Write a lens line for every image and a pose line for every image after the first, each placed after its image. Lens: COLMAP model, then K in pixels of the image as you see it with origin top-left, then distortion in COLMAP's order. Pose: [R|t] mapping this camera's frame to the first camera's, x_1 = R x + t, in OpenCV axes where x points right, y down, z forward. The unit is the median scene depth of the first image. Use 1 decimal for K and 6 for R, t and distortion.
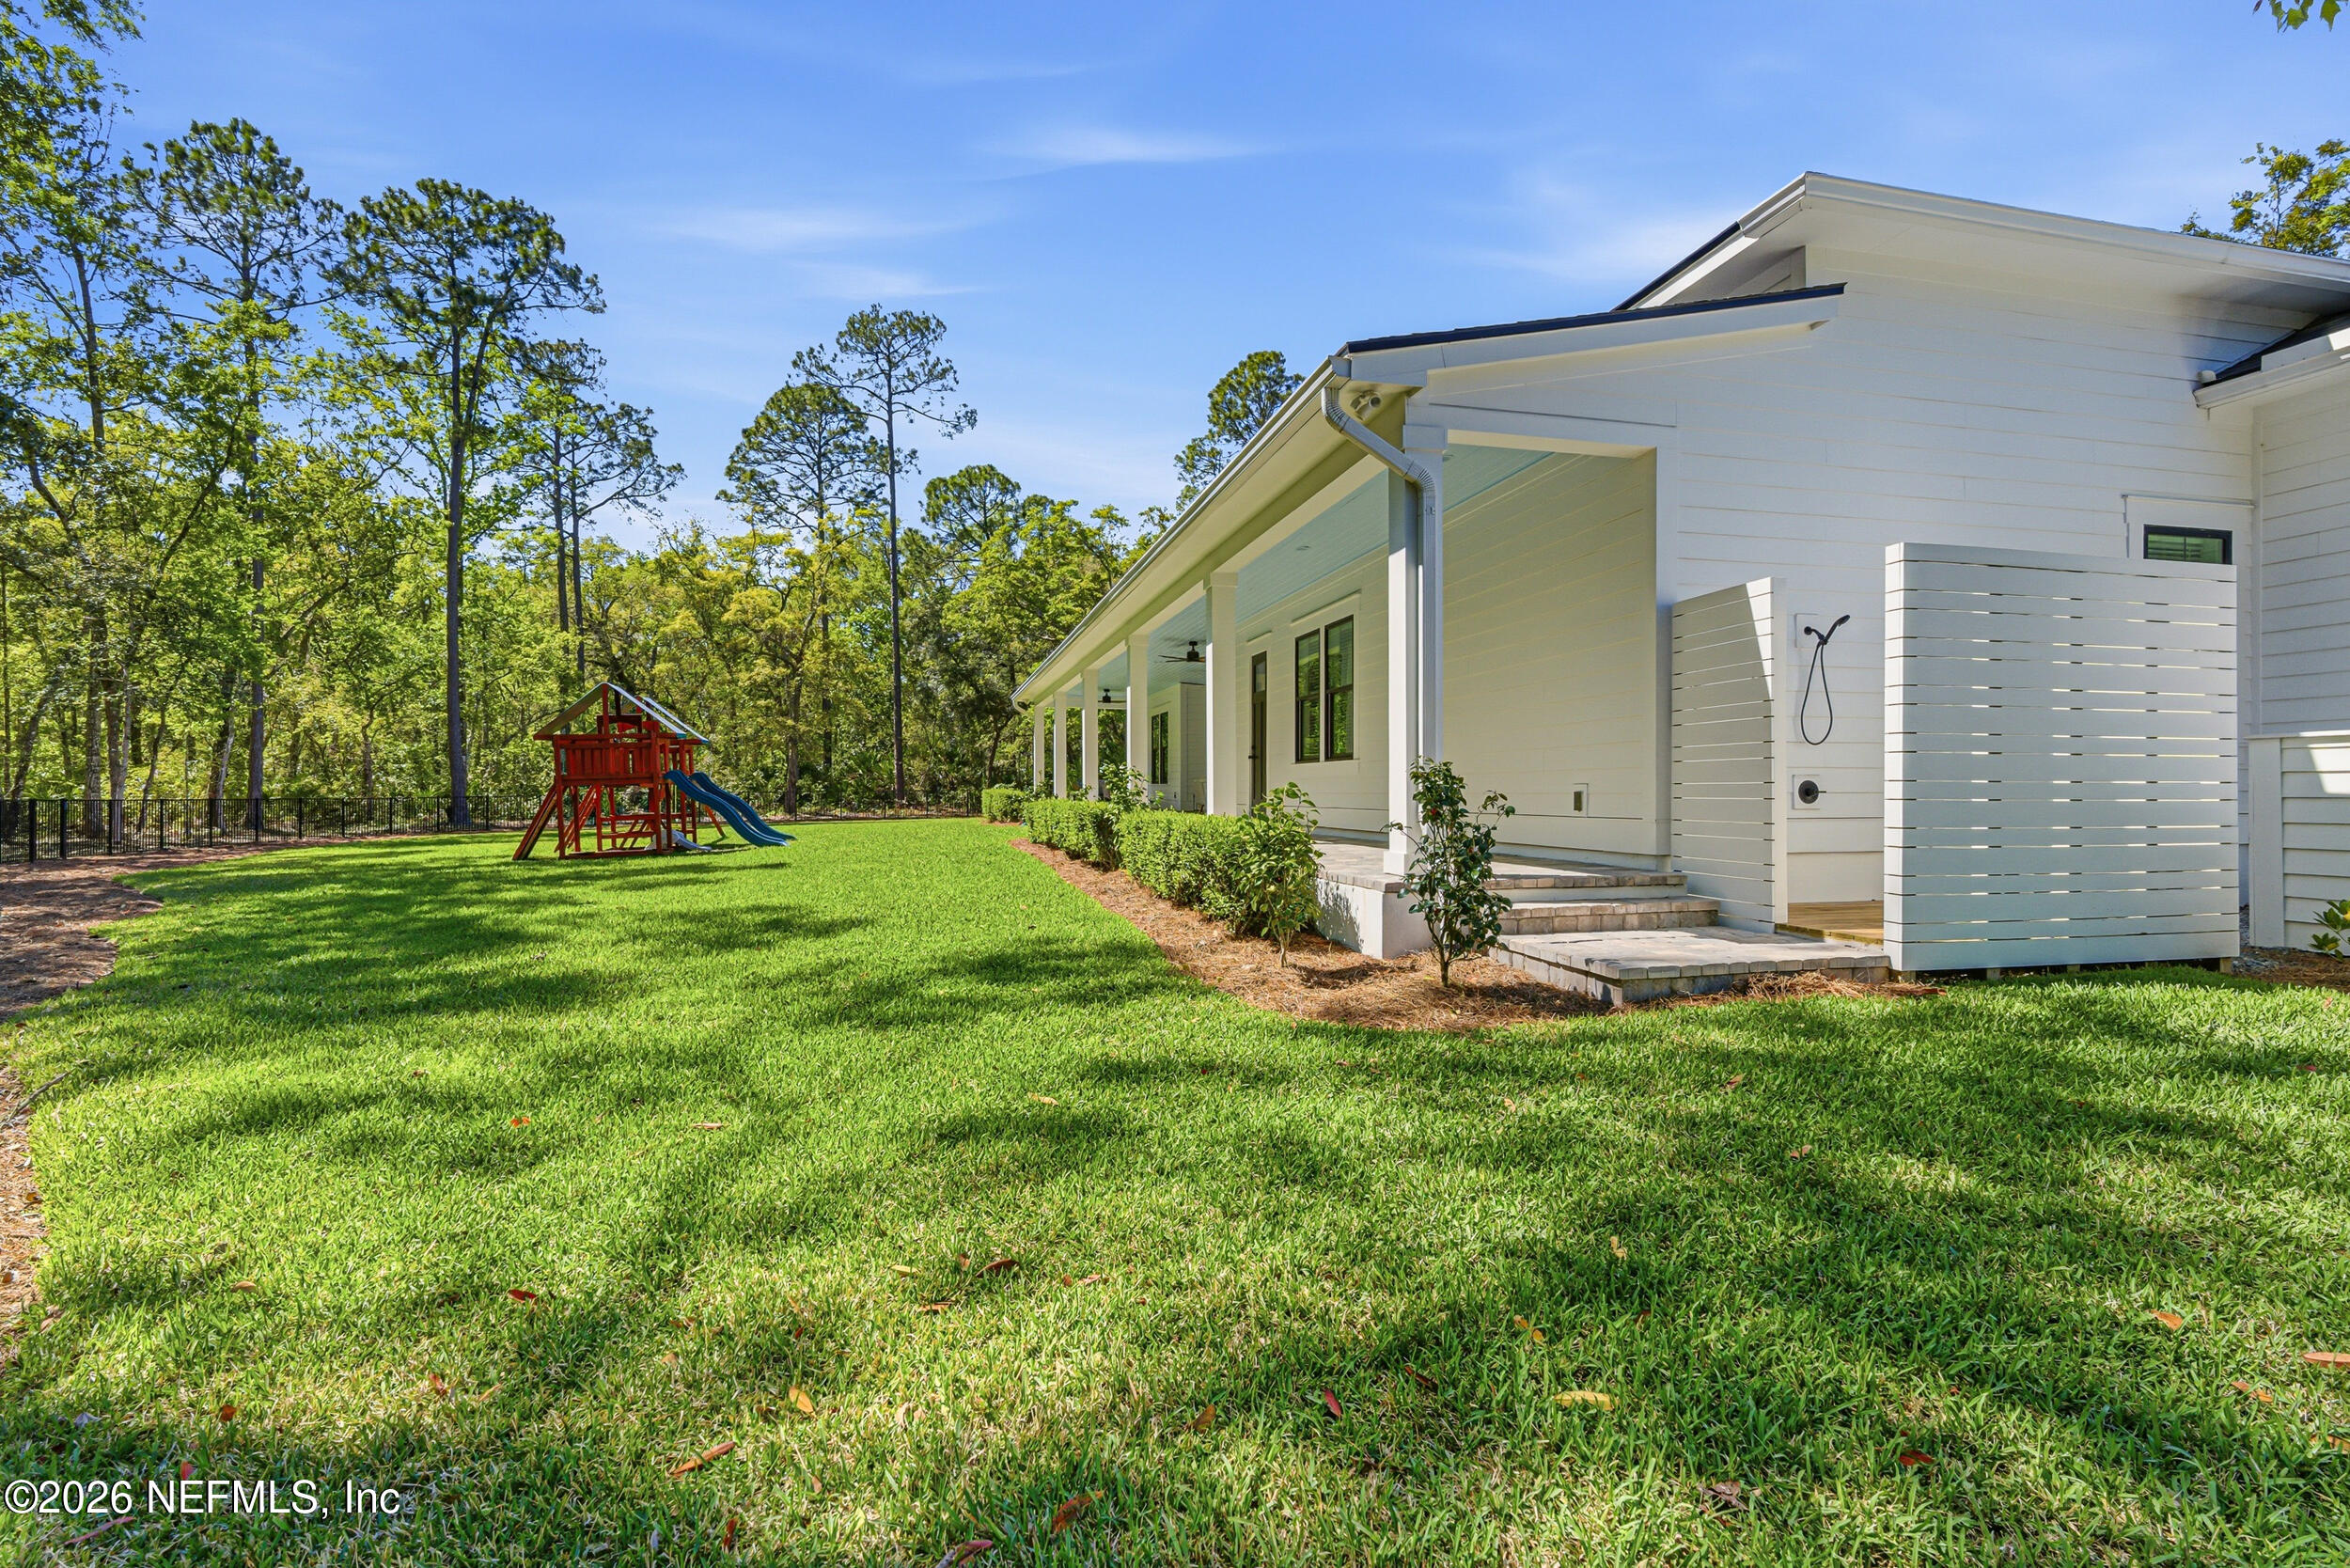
lens RADIAL K [[1028.0, 0, 1176.7], [0, 1028.0, 834.2], [0, 0, 1]] dist [0.000386, 0.001746]
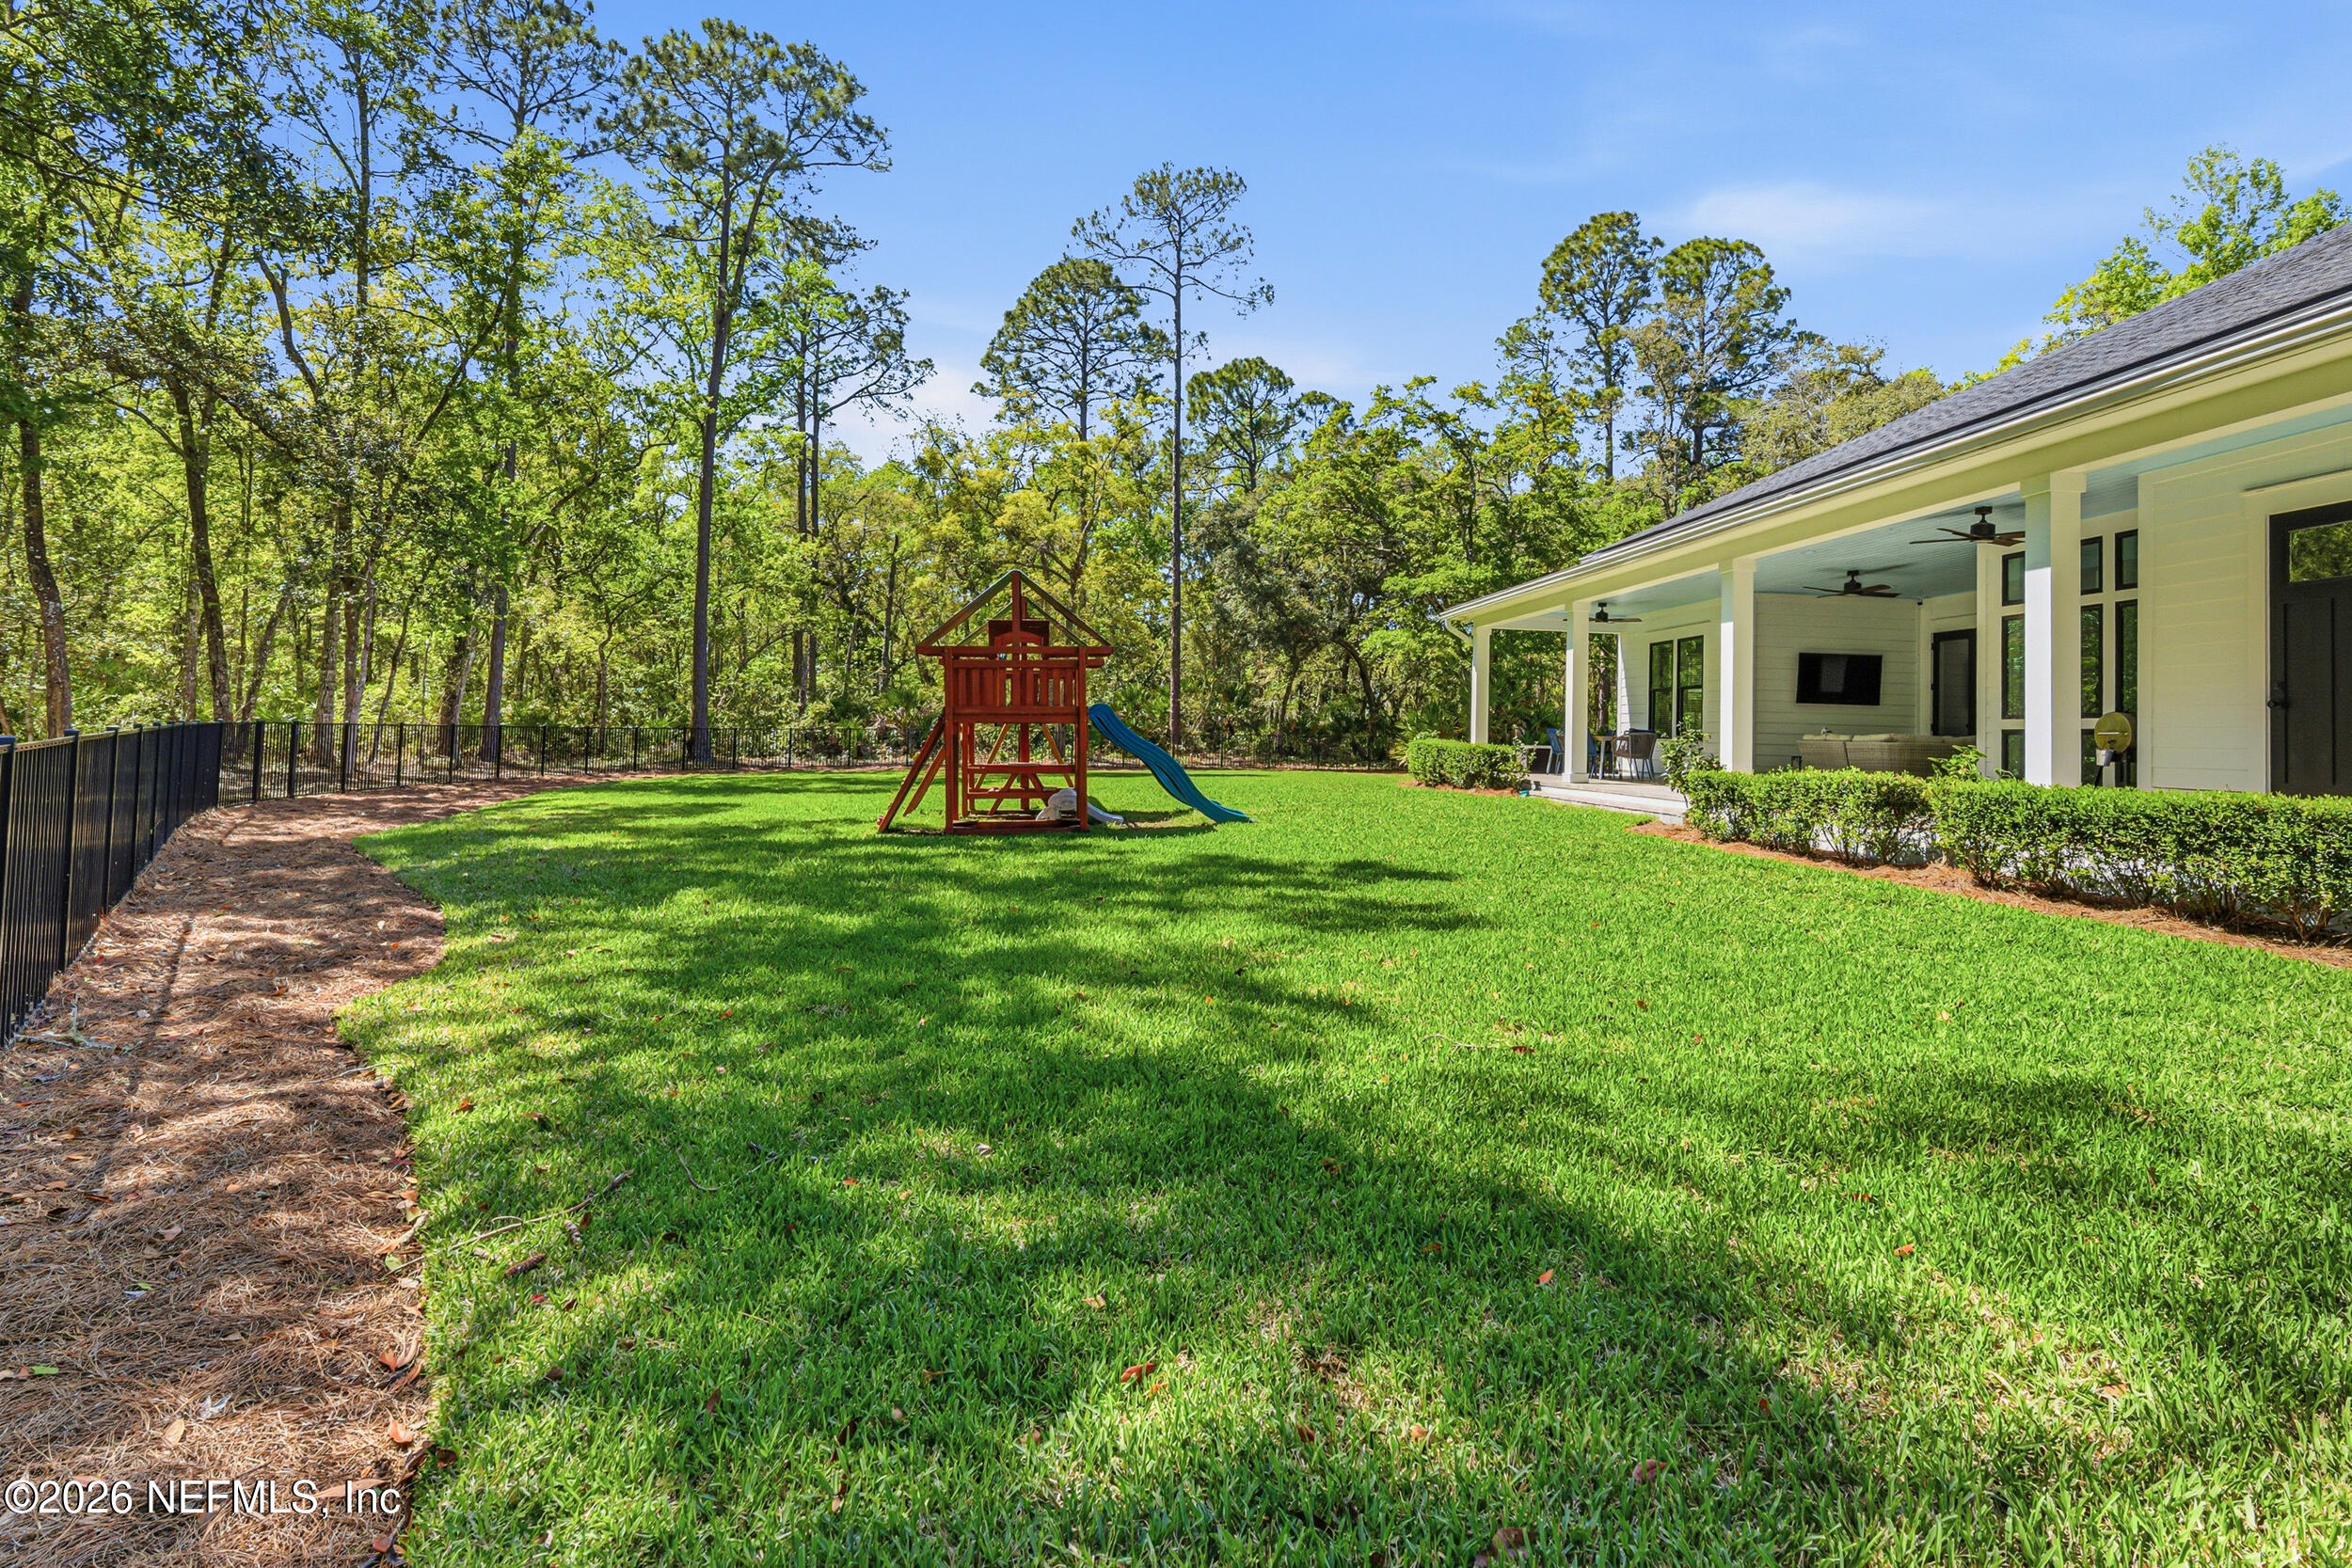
lens RADIAL K [[1104.2, 0, 1181.4], [0, 1104.2, 719.0], [0, 0, 1]] dist [-0.001094, -0.000056]
pose [[0.989512, 0.023844, -0.142472, -0.165608], [-0.032280, 0.997841, -0.057201, -0.004409], [0.140801, 0.061200, 0.988145, 0.149250]]
